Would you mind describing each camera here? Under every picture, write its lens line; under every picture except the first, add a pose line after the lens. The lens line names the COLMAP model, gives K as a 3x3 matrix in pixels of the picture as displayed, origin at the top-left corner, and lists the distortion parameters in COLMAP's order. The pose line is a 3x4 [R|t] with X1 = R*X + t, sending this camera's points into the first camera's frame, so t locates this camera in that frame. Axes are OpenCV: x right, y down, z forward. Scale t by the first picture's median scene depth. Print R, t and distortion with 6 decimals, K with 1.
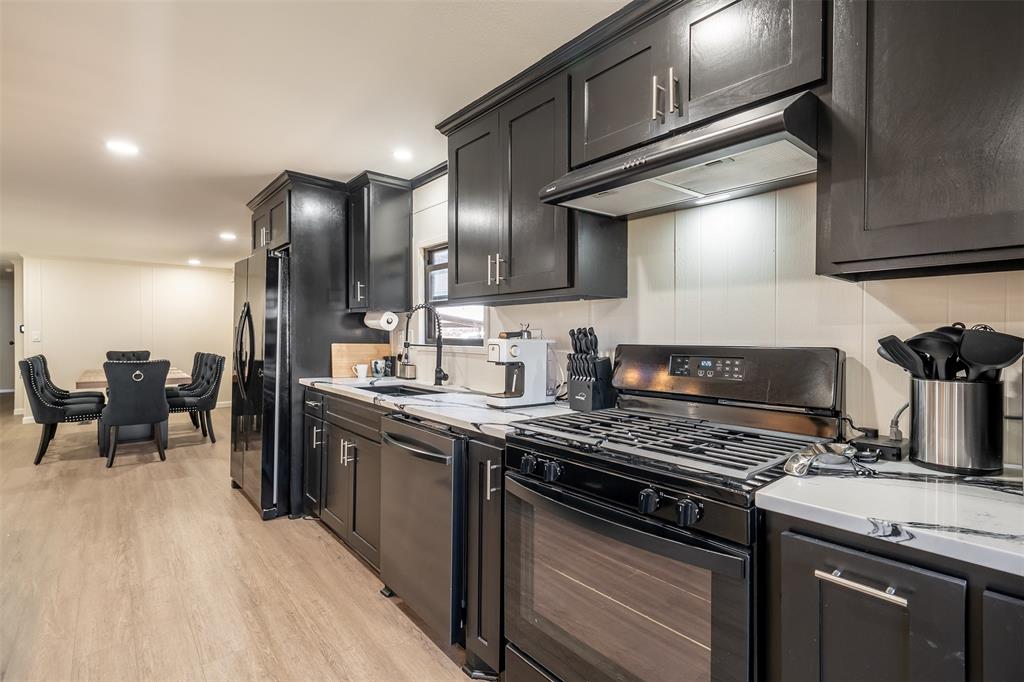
lens RADIAL K [[478.6, 0, 505.9], [0, 478.6, 334.8], [0, 0, 1]] dist [0.013134, 0.000723]
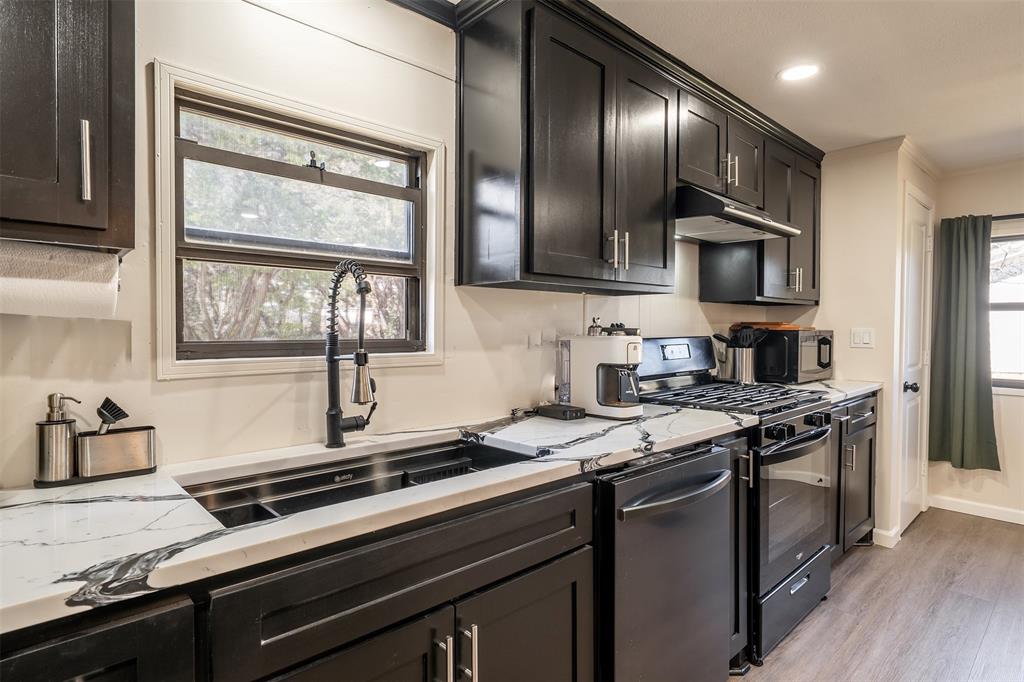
lens RADIAL K [[522.6, 0, 504.6], [0, 522.6, 339.0], [0, 0, 1]] dist [-0.004242, -0.000169]
pose [[-0.049791, -0.019968, 0.998560, -0.623857], [0.002010, 0.999796, 0.020093, -0.002094], [-0.998758, 0.003007, -0.049741, 0.877045]]
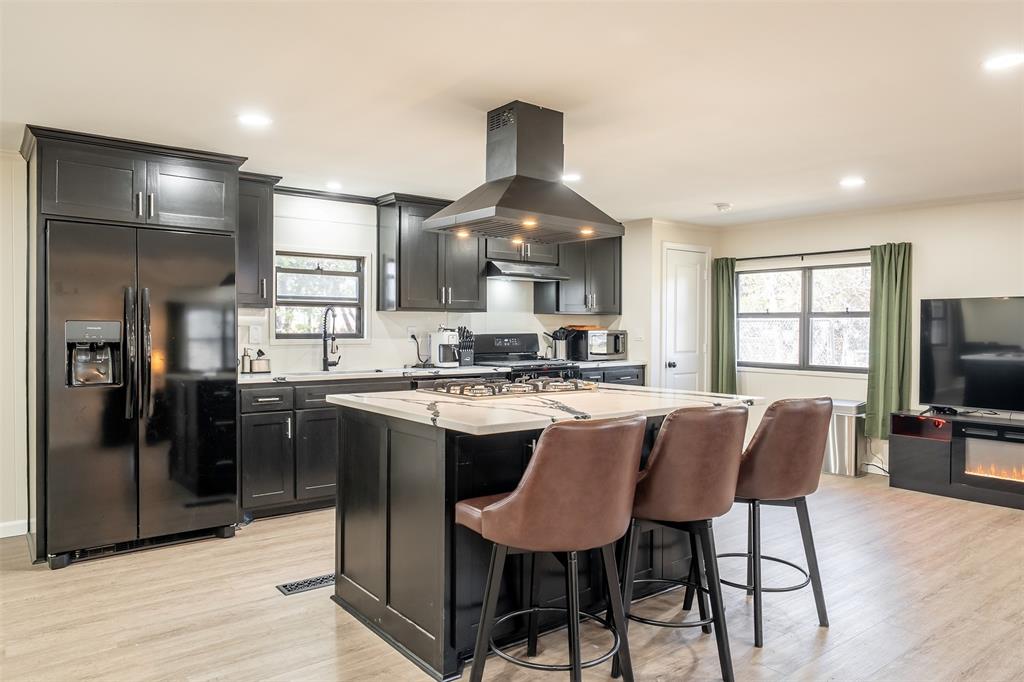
lens RADIAL K [[683.5, 0, 514.6], [0, 683.5, 337.0], [0, 0, 1]] dist [0.018291, -0.006996]
pose [[0.022722, -0.013190, 0.999655, -1.903154], [0.000717, 0.999913, 0.013177, -0.005151], [-0.999742, 0.000418, 0.022729, 0.478169]]
